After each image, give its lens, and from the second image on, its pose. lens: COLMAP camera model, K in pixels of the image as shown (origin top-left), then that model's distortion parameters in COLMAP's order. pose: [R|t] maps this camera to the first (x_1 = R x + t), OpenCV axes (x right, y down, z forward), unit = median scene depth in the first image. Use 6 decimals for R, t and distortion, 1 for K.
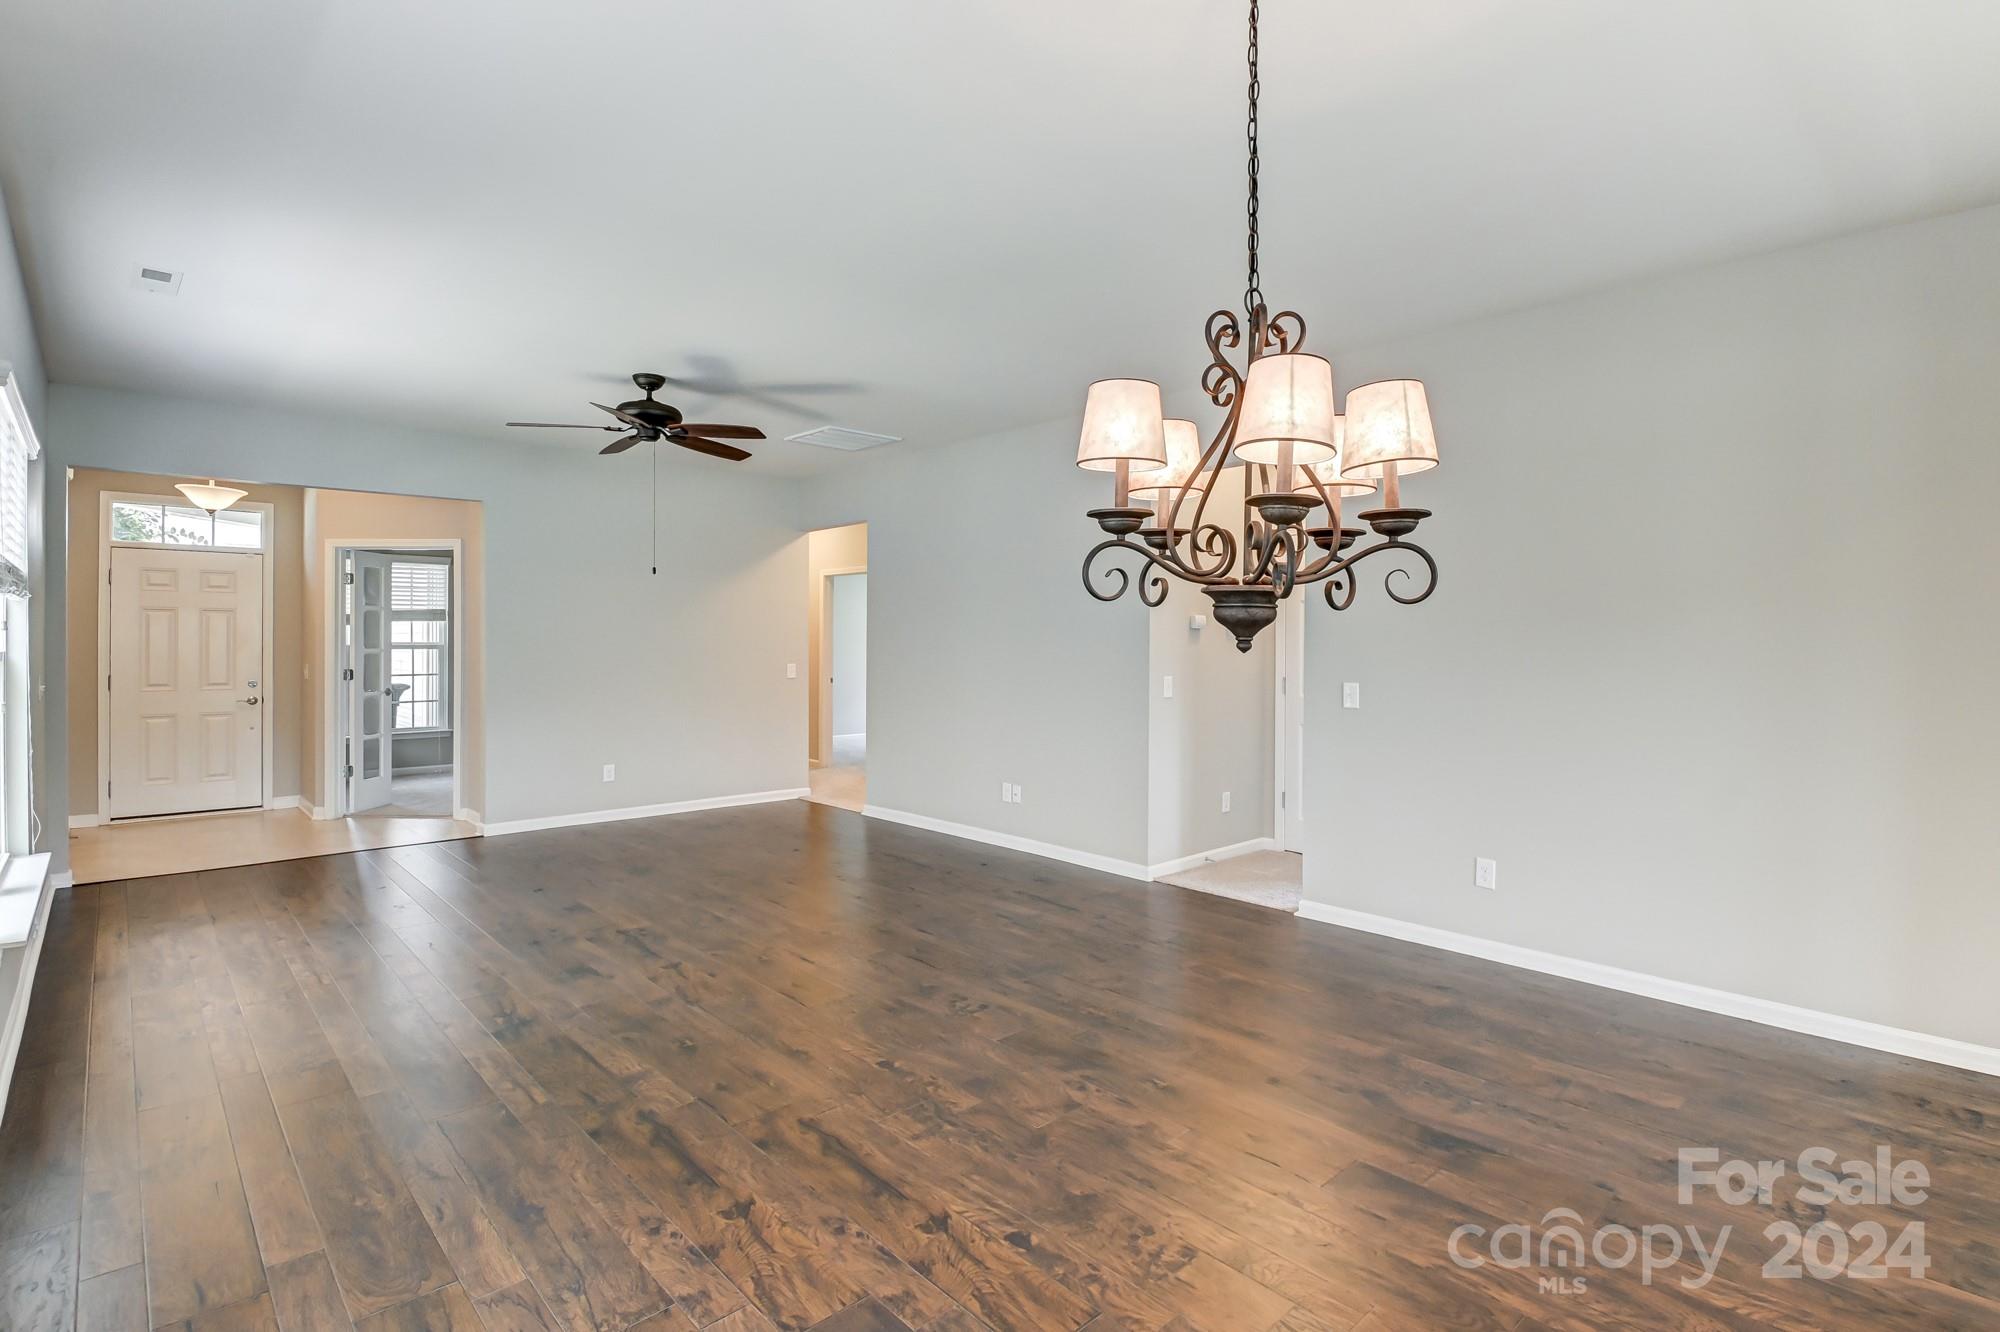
lens RADIAL K [[958.3, 0, 1027.9], [0, 958.3, 648.4], [0, 0, 1]] dist [0.016861, -0.023755]
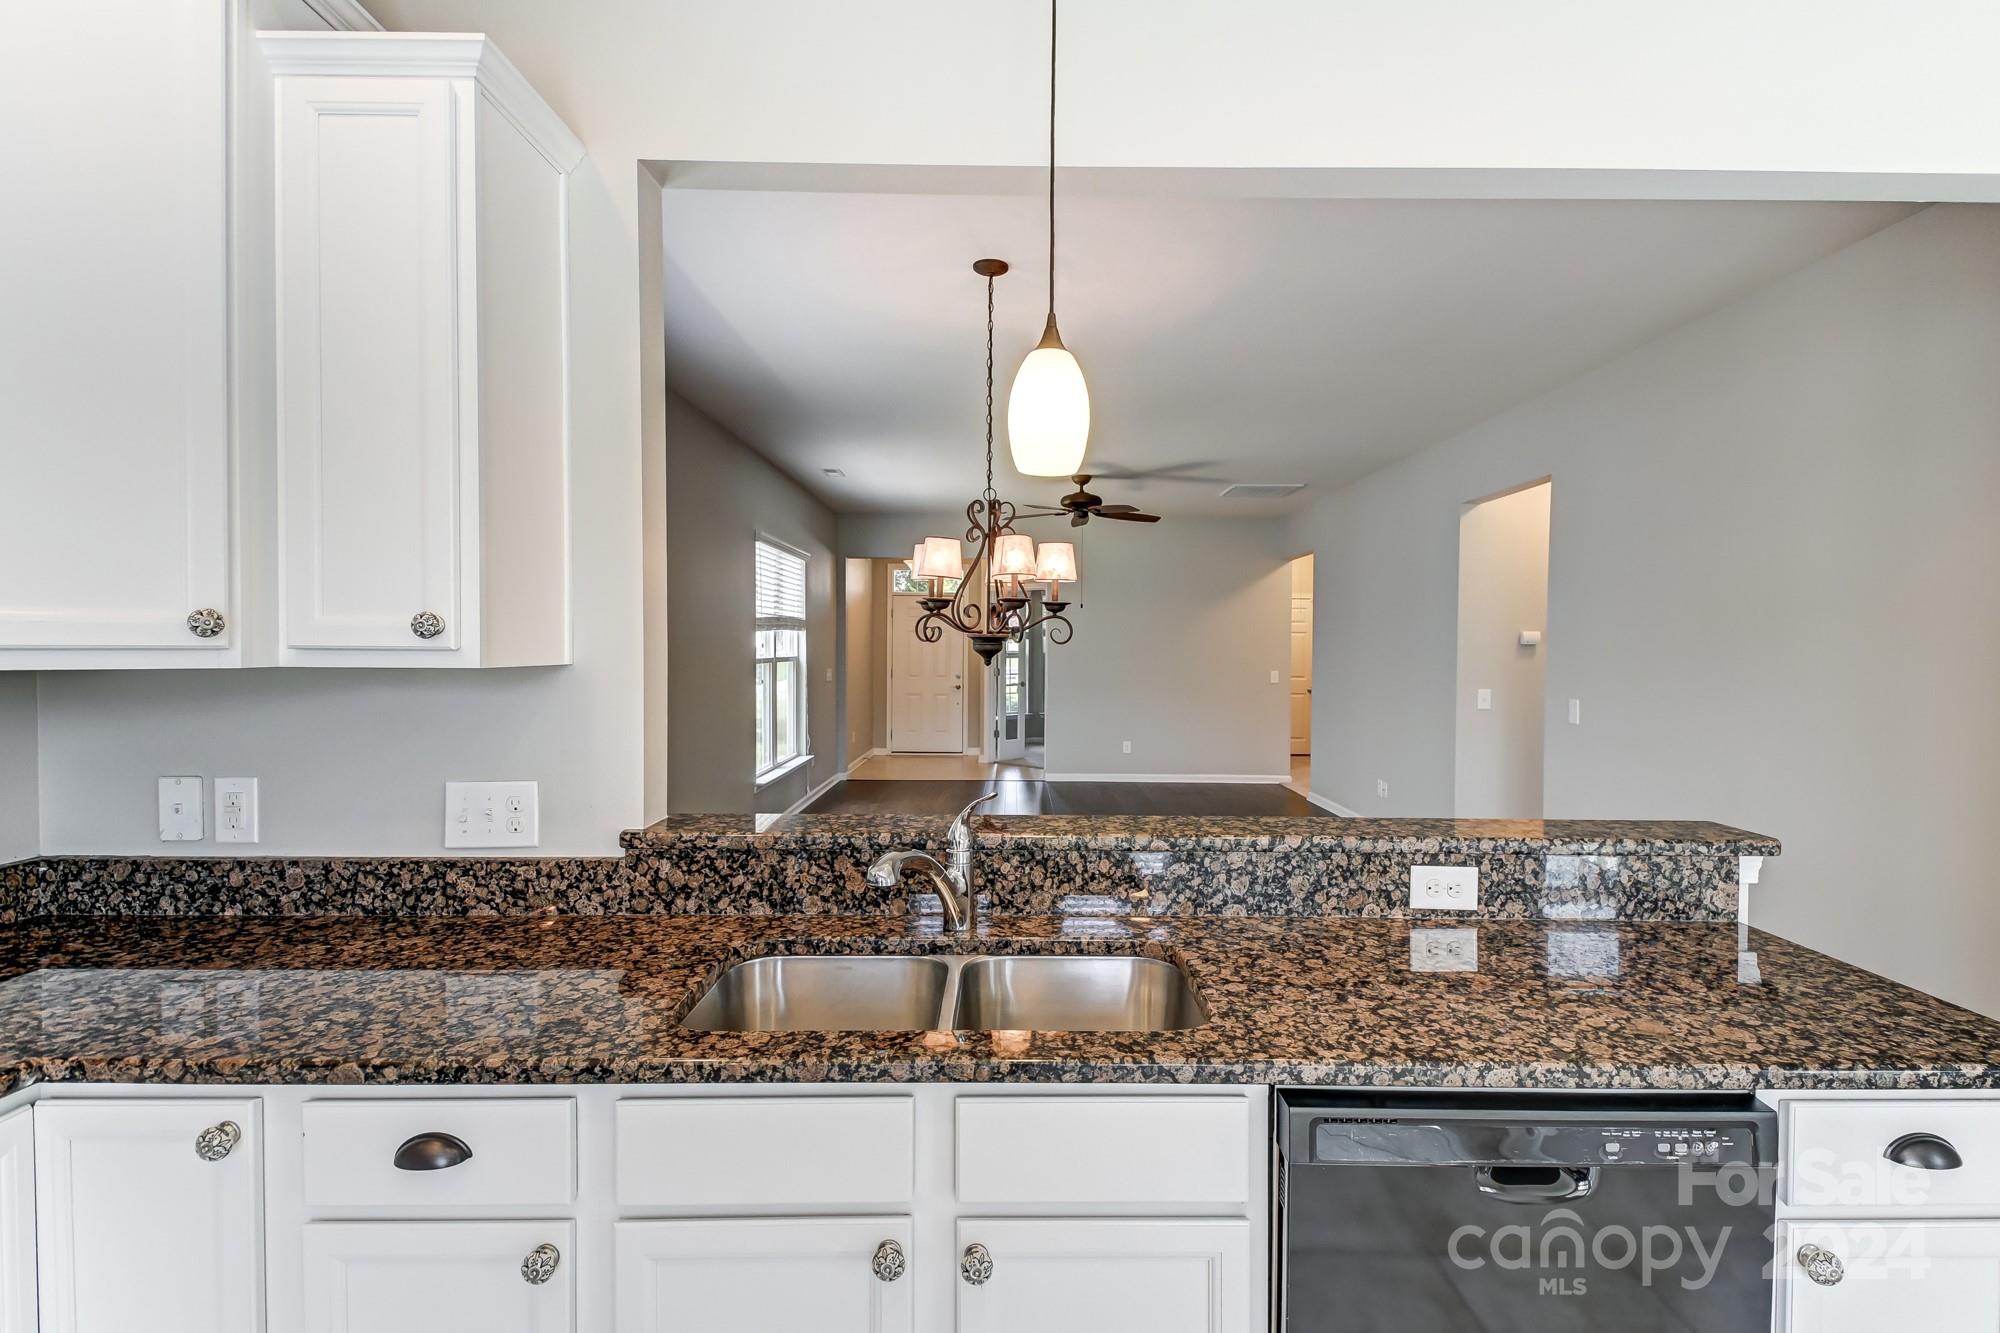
lens RADIAL K [[952.0, 0, 1025.5], [0, 952.0, 656.8], [0, 0, 1]] dist [0.037442, -0.023066]
pose [[0.732507, 0.009548, -0.680693, 0.444743], [-0.008221, 0.999953, 0.005180, -0.006981], [0.680710, 0.001802, 0.732550, -0.116955]]
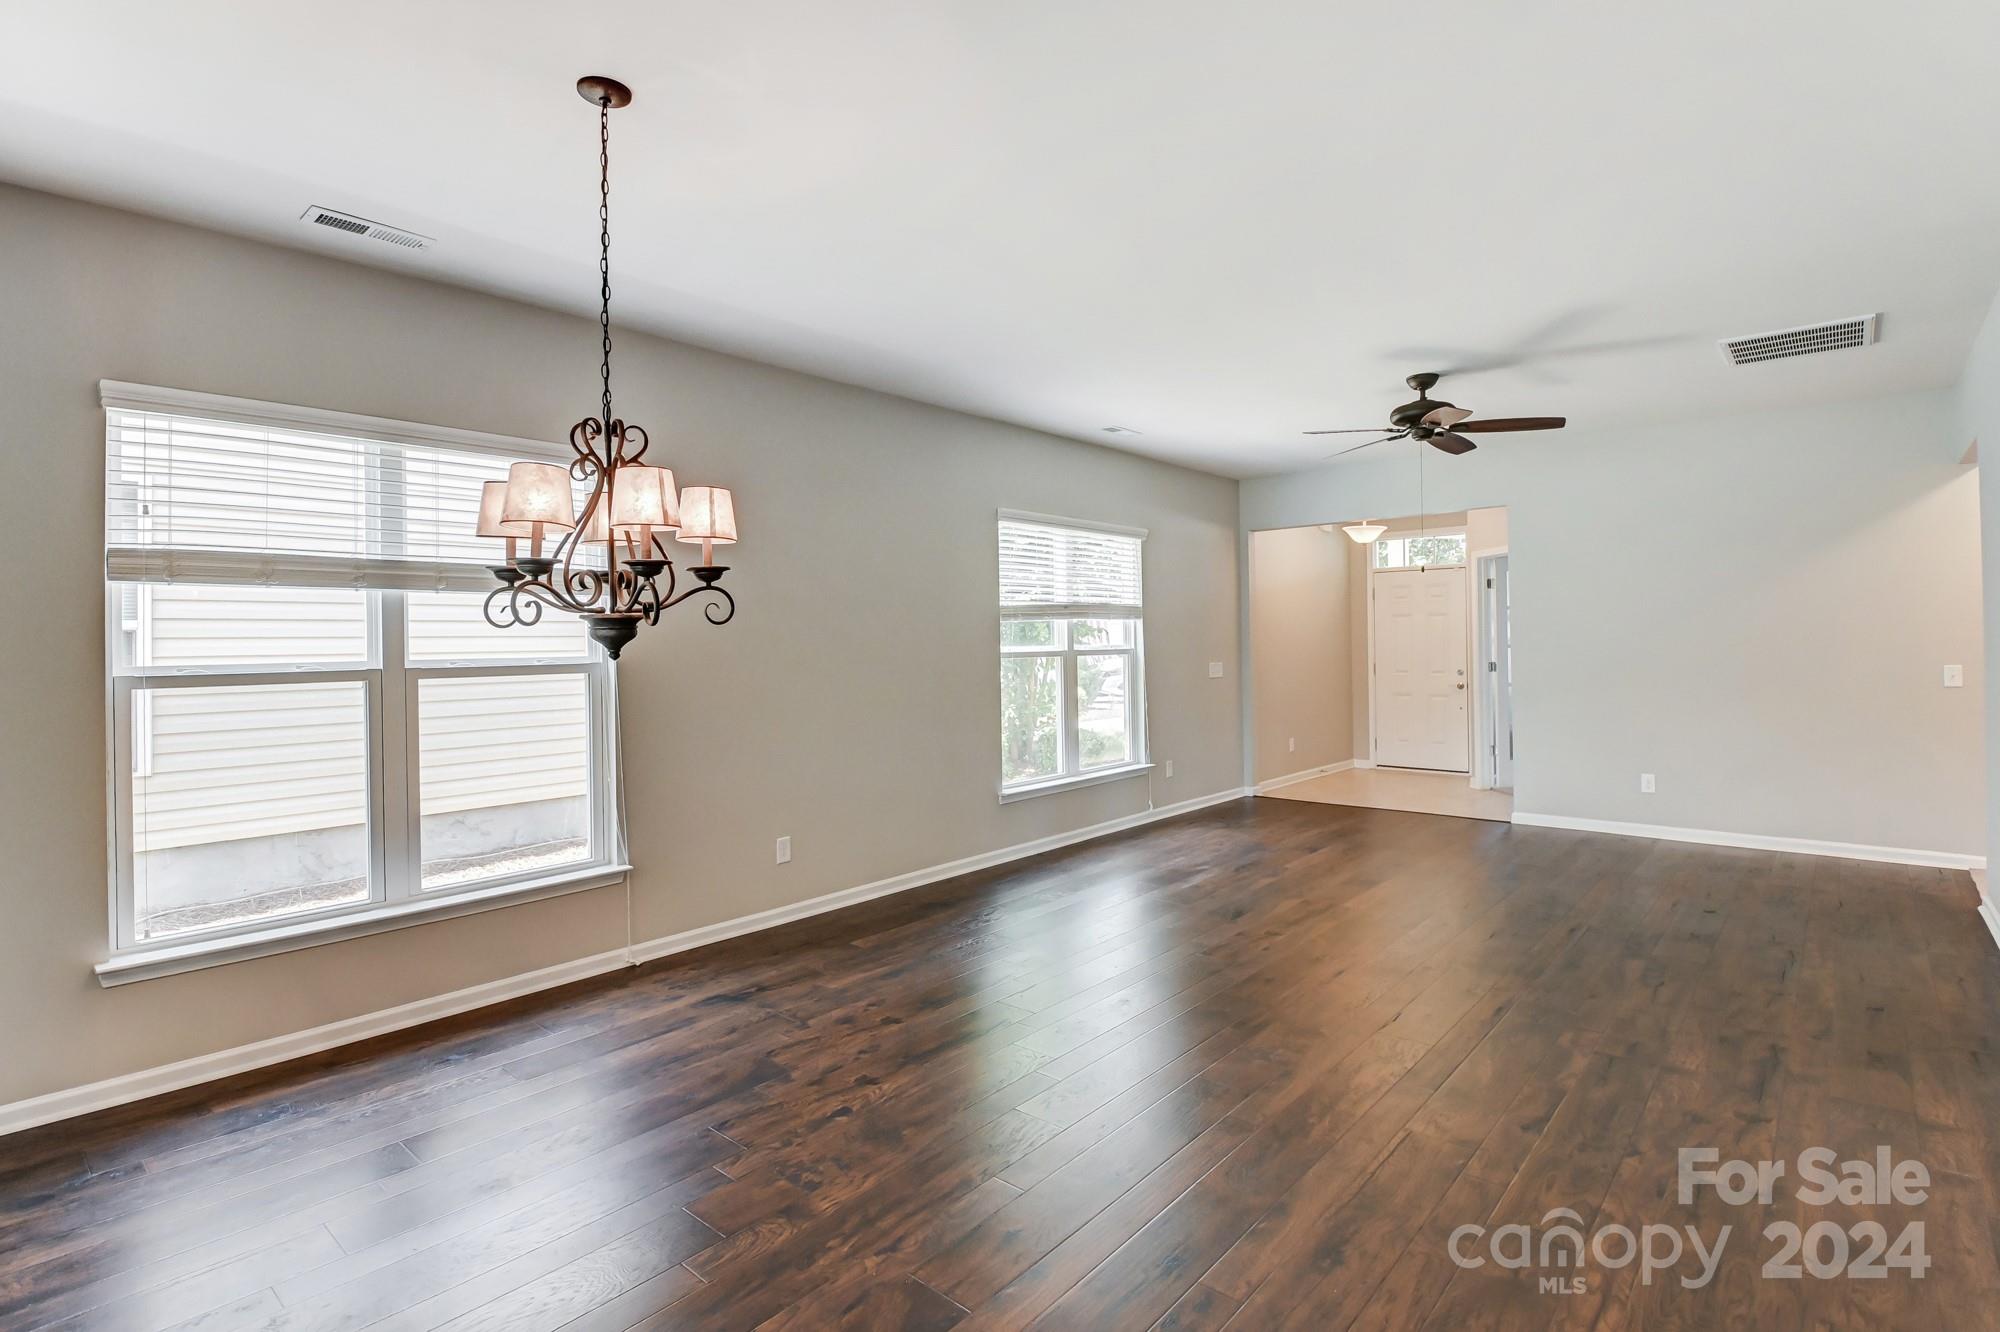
lens RADIAL K [[957.4, 0, 1028.0], [0, 957.4, 634.1], [0, 0, 1]] dist [0.001017, 0.000091]
pose [[0.099445, -0.013069, -0.994957, 0.451232], [0.008436, 0.999889, -0.012291, -0.002947], [0.995007, -0.007172, 0.099544, 0.389852]]
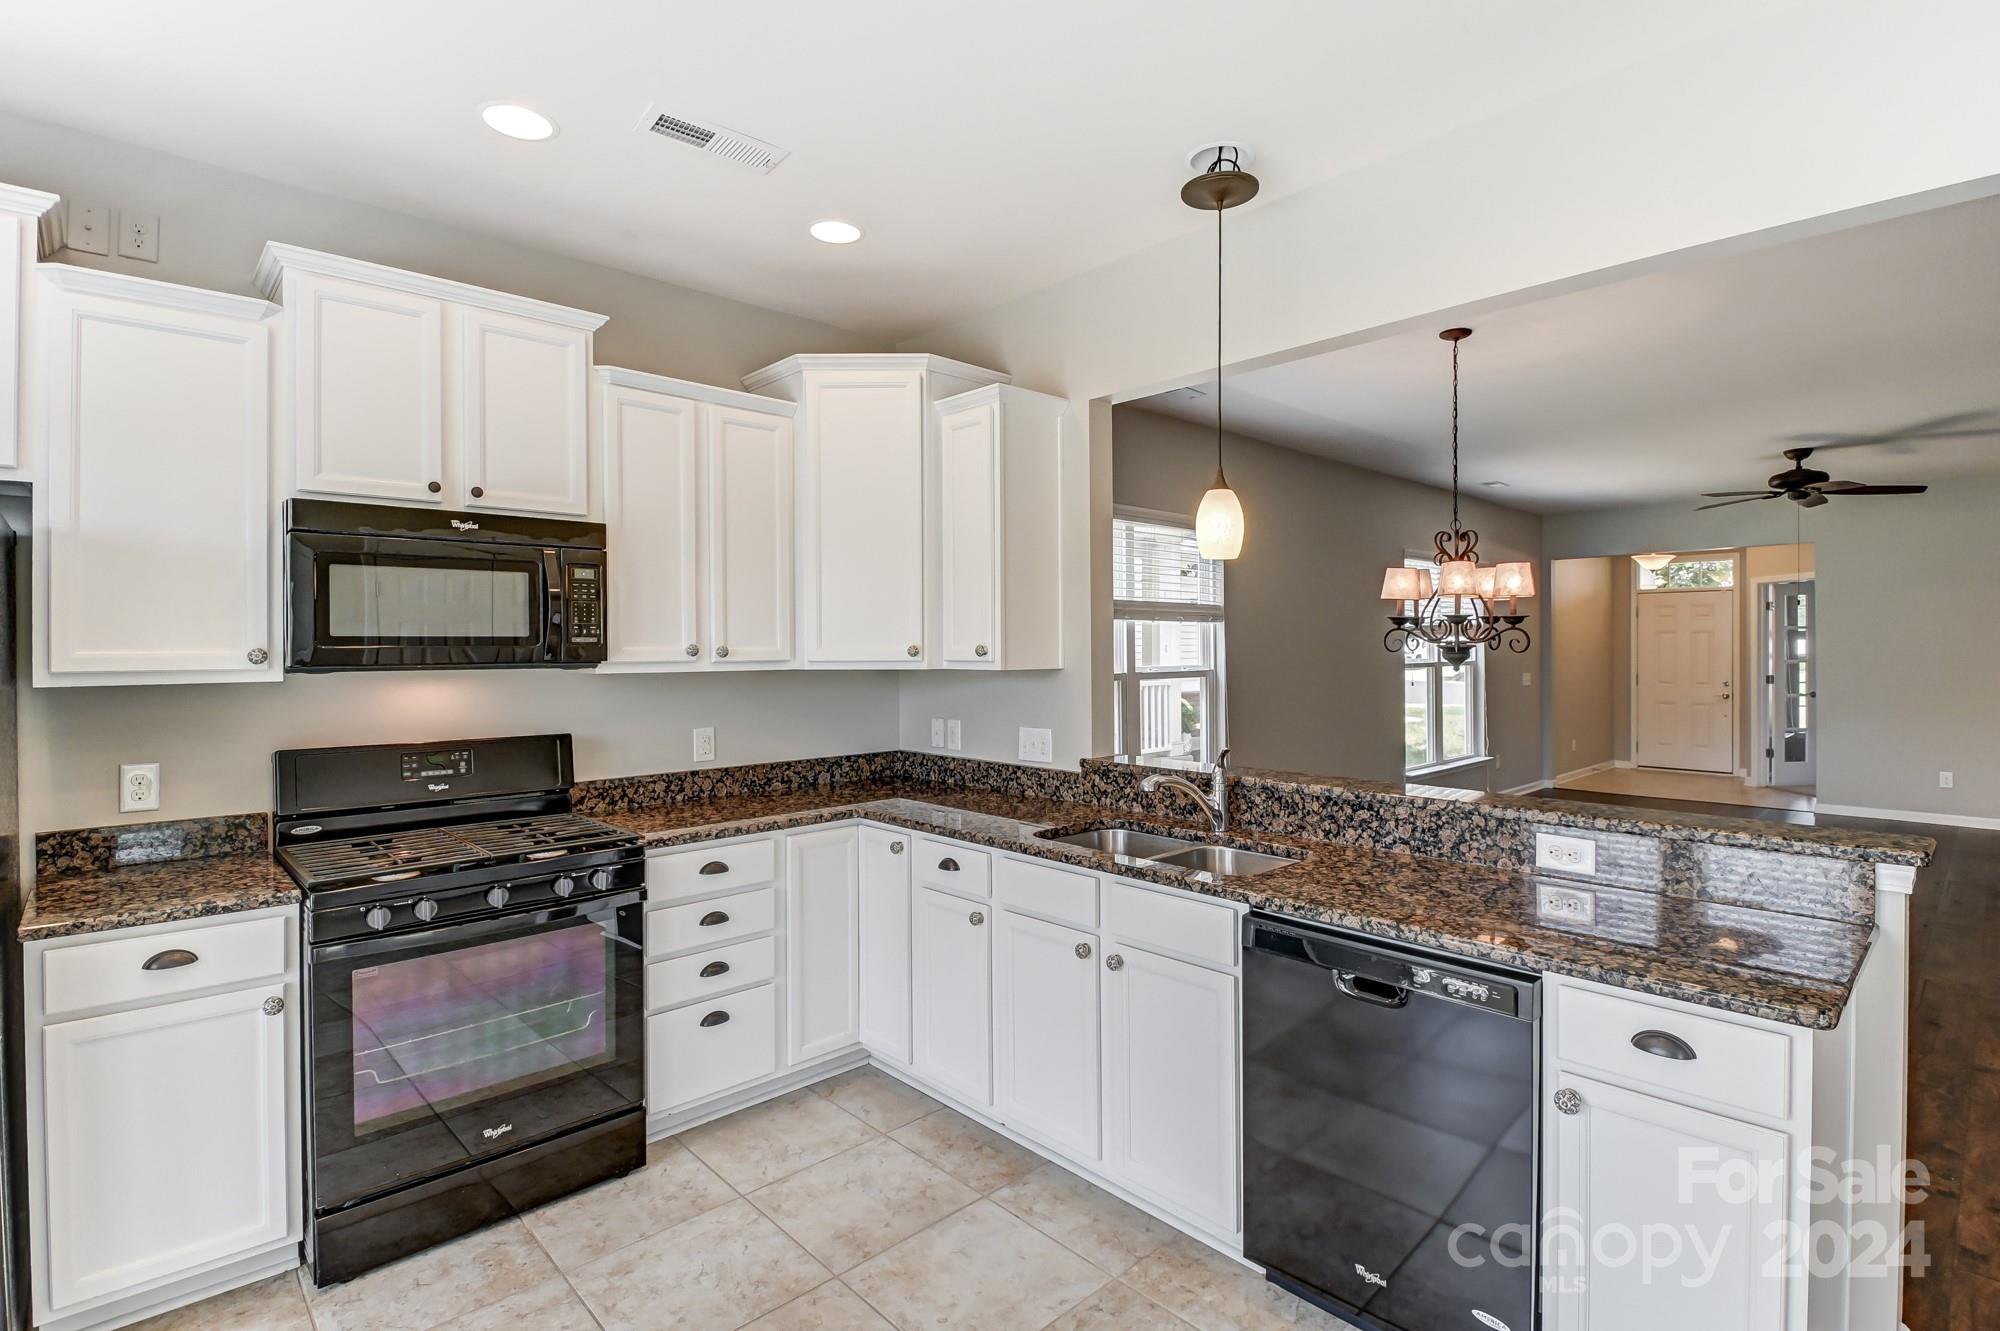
lens RADIAL K [[958.3, 0, 1027.9], [0, 958.3, 647.9], [0, 0, 1]] dist [0.016861, -0.023755]
pose [[0.009022, -0.002306, -0.999957, 0.694770], [-0.001921, 0.999995, -0.002324, -0.012560], [0.999957, 0.001942, 0.009017, -0.024822]]
